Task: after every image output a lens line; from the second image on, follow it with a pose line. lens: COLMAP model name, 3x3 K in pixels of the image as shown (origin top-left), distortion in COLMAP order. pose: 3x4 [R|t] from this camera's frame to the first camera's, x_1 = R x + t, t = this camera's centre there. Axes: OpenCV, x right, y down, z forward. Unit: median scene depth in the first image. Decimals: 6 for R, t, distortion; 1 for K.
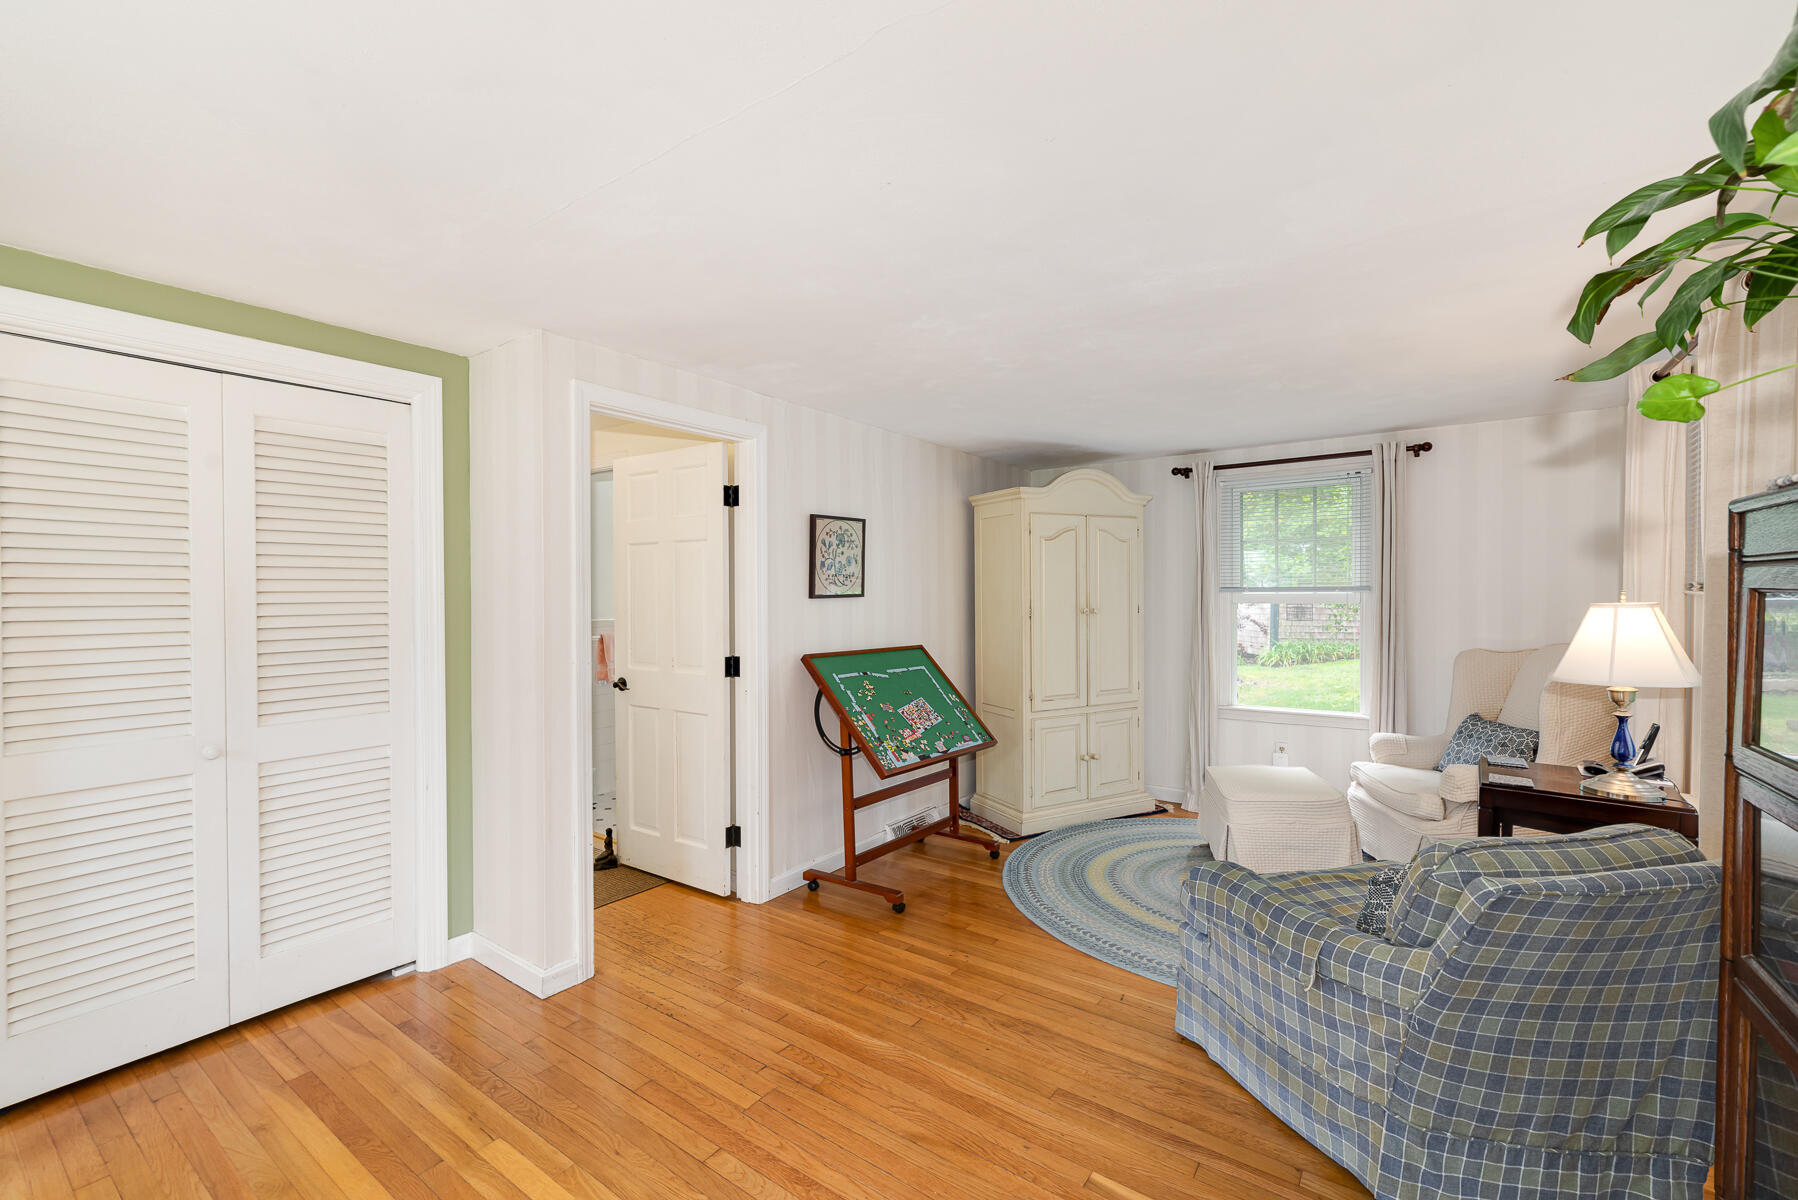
lens RADIAL K [[777.2, 0, 896.6], [0, 777.2, 599.6], [0, 0, 1]] dist [0.002907, 0.000775]
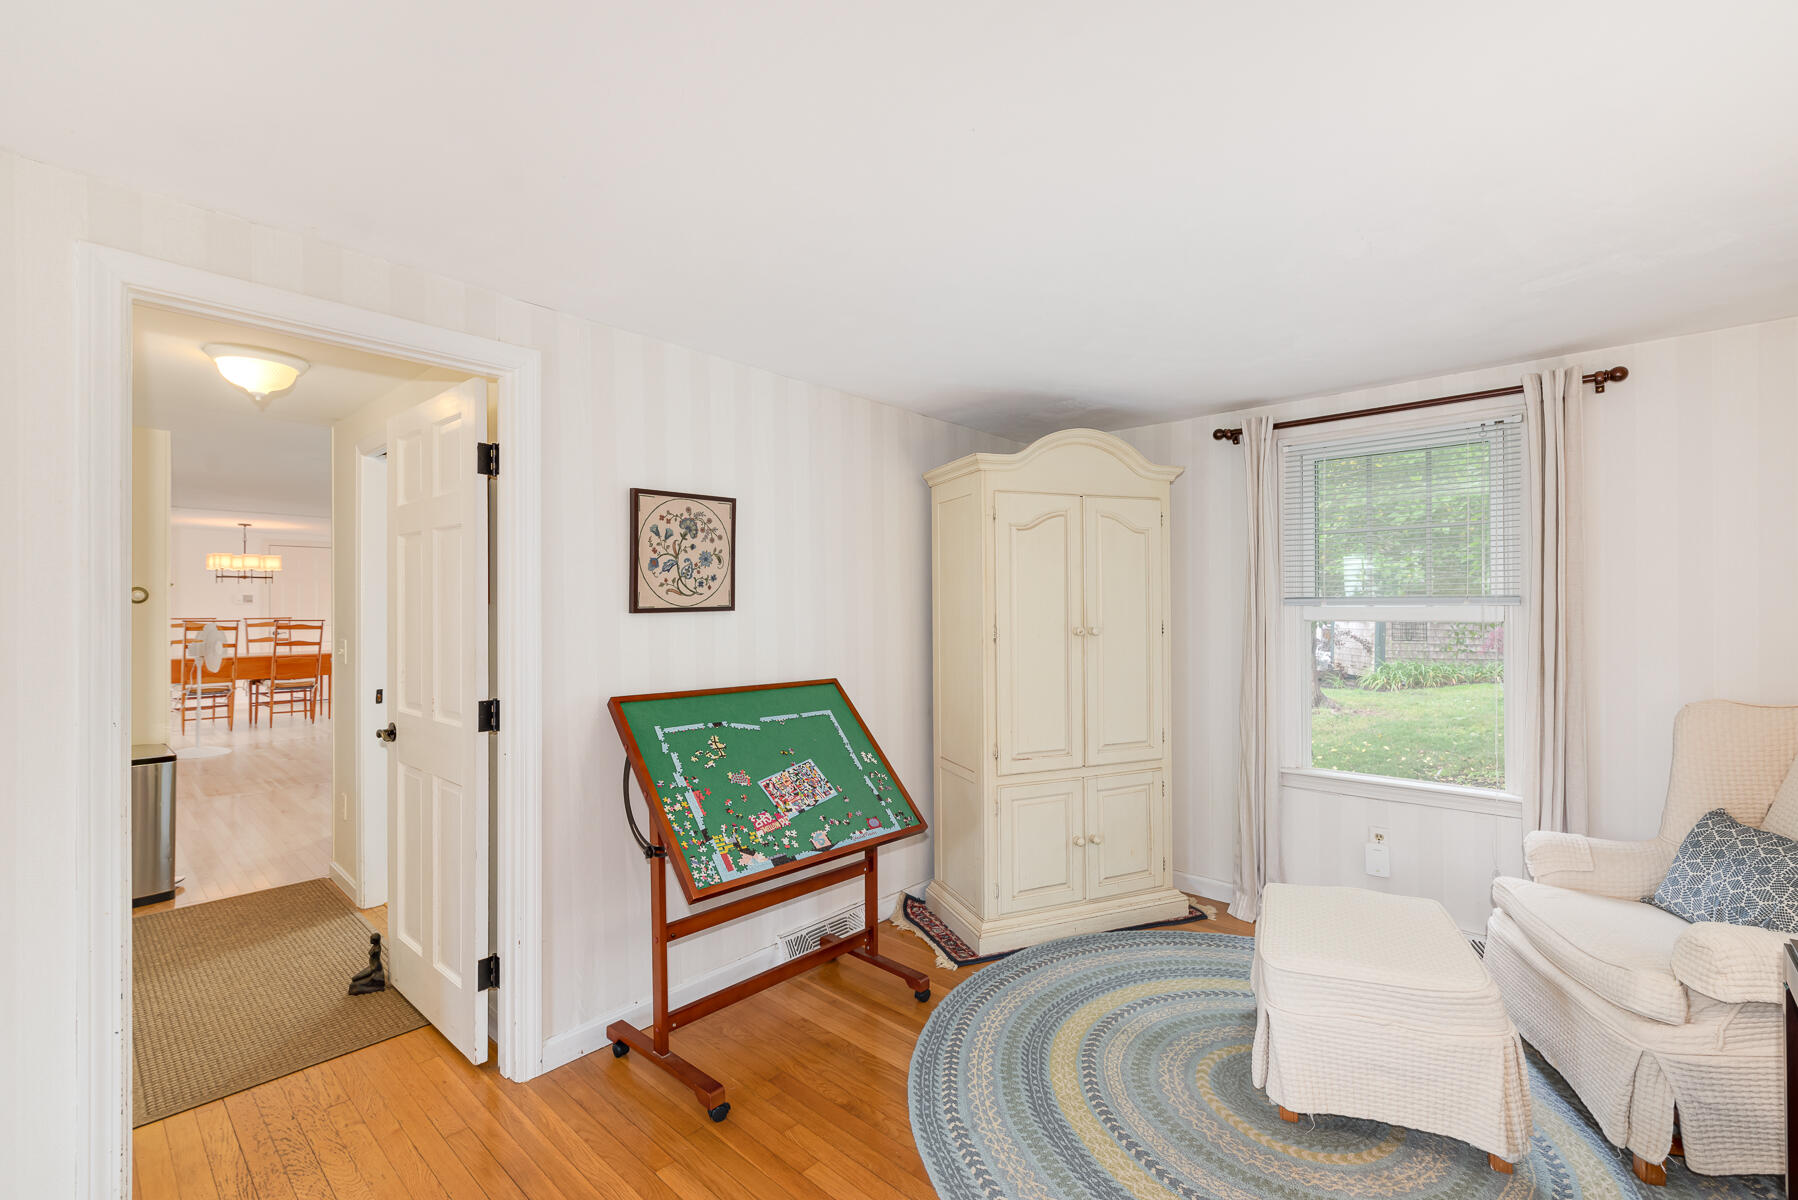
lens RADIAL K [[777.2, 0, 896.3], [0, 777.2, 600.5], [0, 0, 1]] dist [0.002907, 0.000775]
pose [[0.994206, 0.001544, -0.107478, 0.175386], [-0.002949, 0.999912, -0.012917, -0.004011], [0.107449, 0.013159, 0.994124, 0.325570]]
